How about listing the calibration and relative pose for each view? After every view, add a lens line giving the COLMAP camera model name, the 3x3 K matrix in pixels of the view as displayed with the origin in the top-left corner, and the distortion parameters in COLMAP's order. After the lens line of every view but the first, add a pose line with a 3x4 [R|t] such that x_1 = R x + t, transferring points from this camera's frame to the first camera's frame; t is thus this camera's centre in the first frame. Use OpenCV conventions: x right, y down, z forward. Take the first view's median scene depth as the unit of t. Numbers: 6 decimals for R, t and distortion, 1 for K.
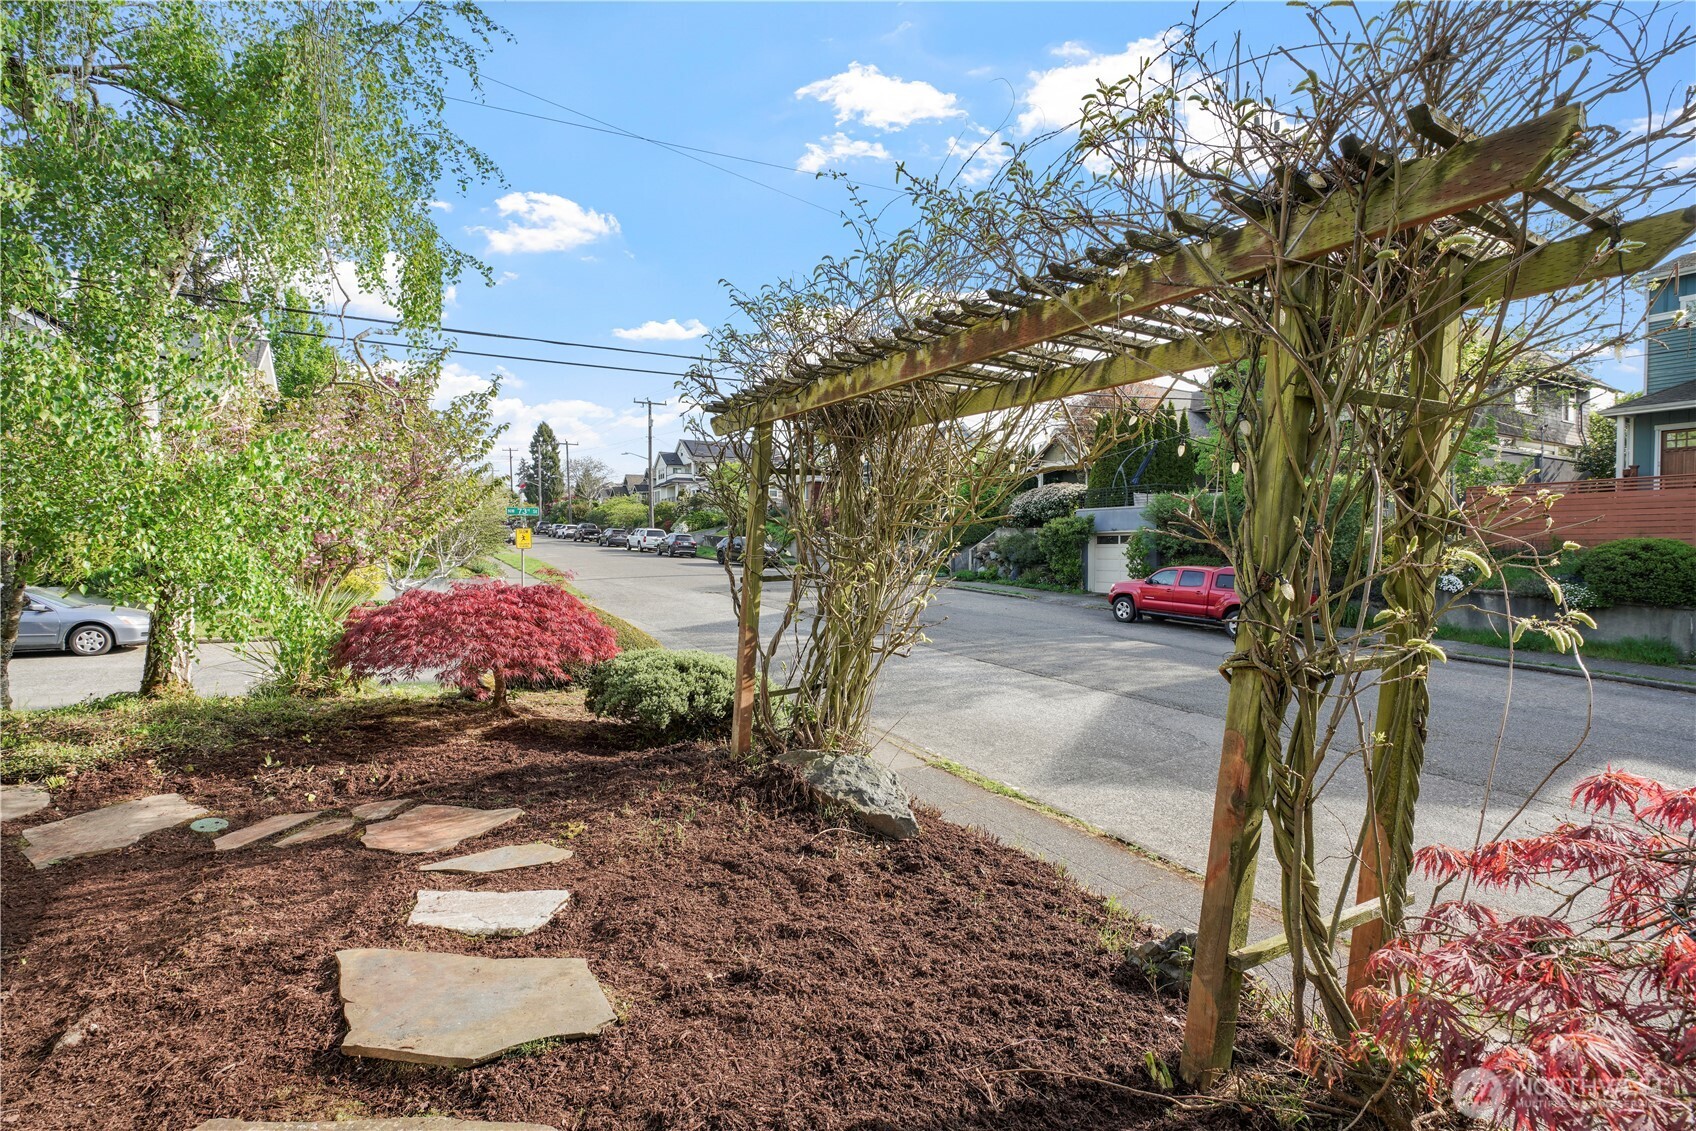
lens RADIAL K [[782.7, 0, 848.0], [0, 782.7, 565.5], [0, 0, 1]] dist [-0.018912, -0.000264]
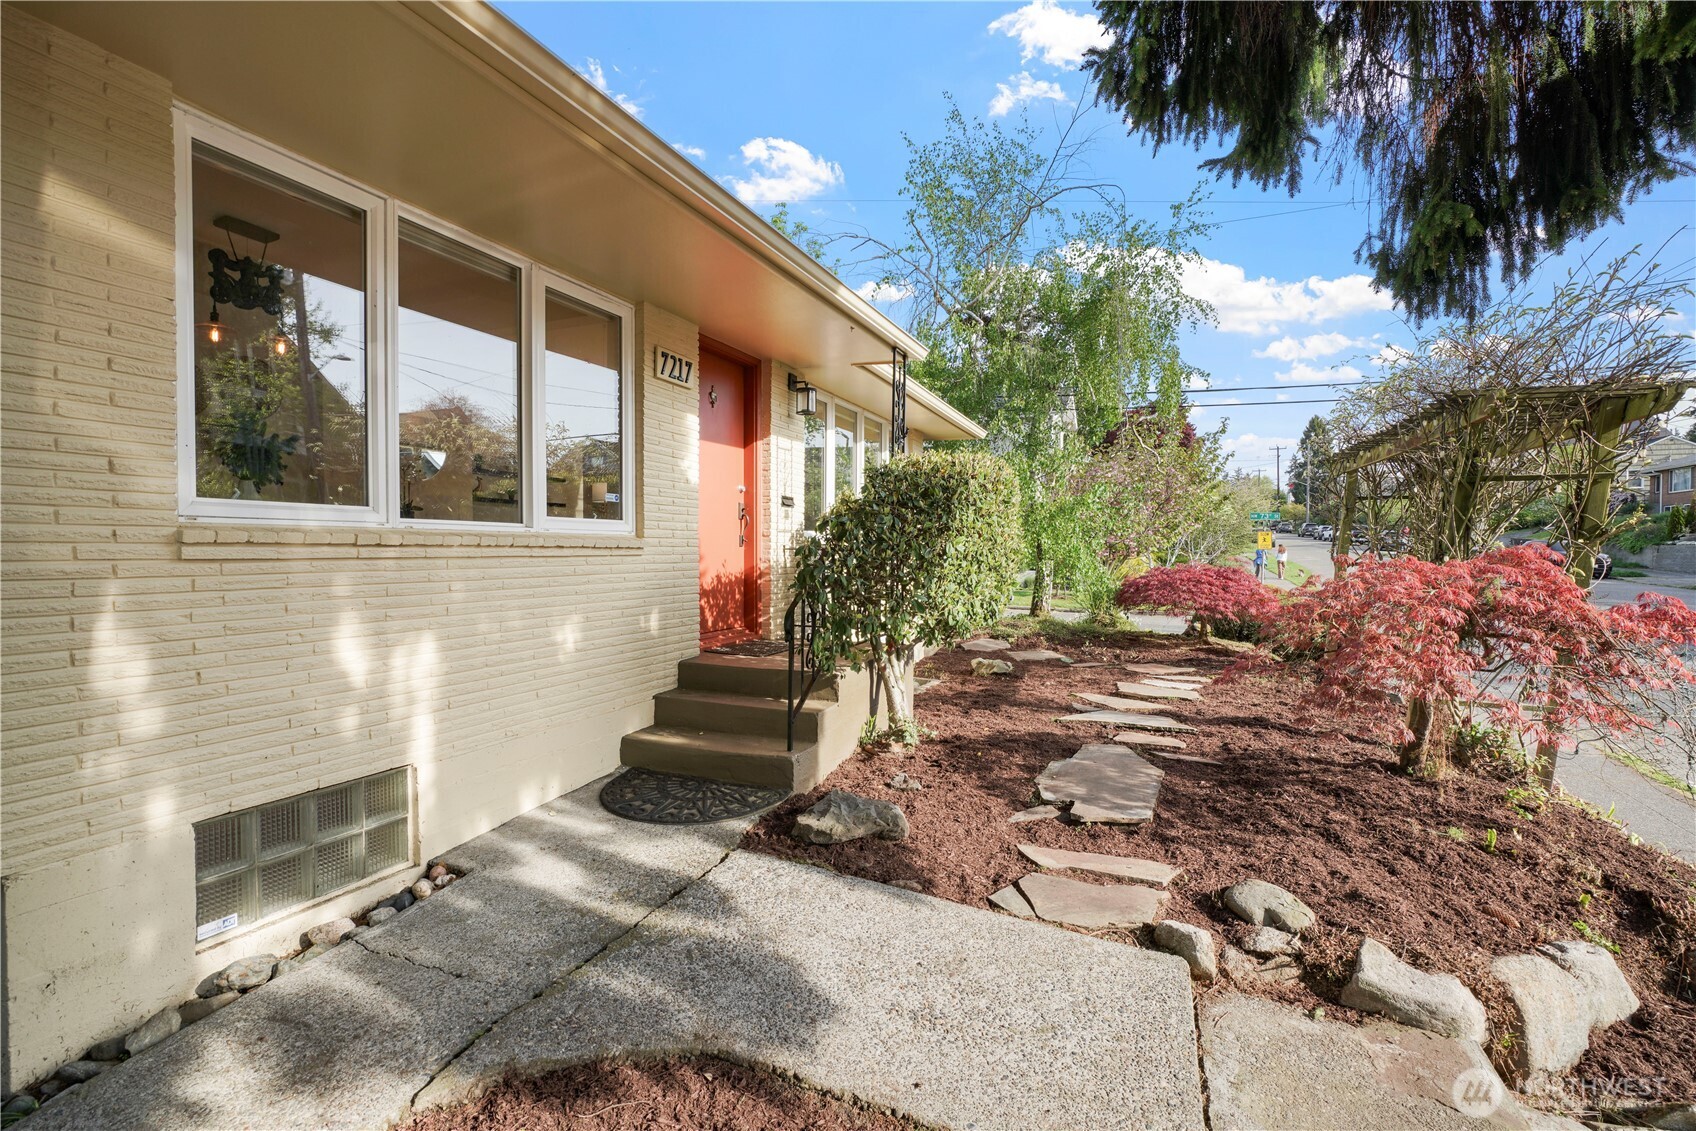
lens RADIAL K [[834.2, 0, 848.0], [0, 834.2, 565.5], [0, 0, 1]] dist [-0.054614, 0.029640]
pose [[0.628454, 0.025598, -0.777426, 0.447139], [-0.030616, 0.999498, 0.008161, 0.032378], [0.777244, 0.018673, 0.628922, -0.705363]]
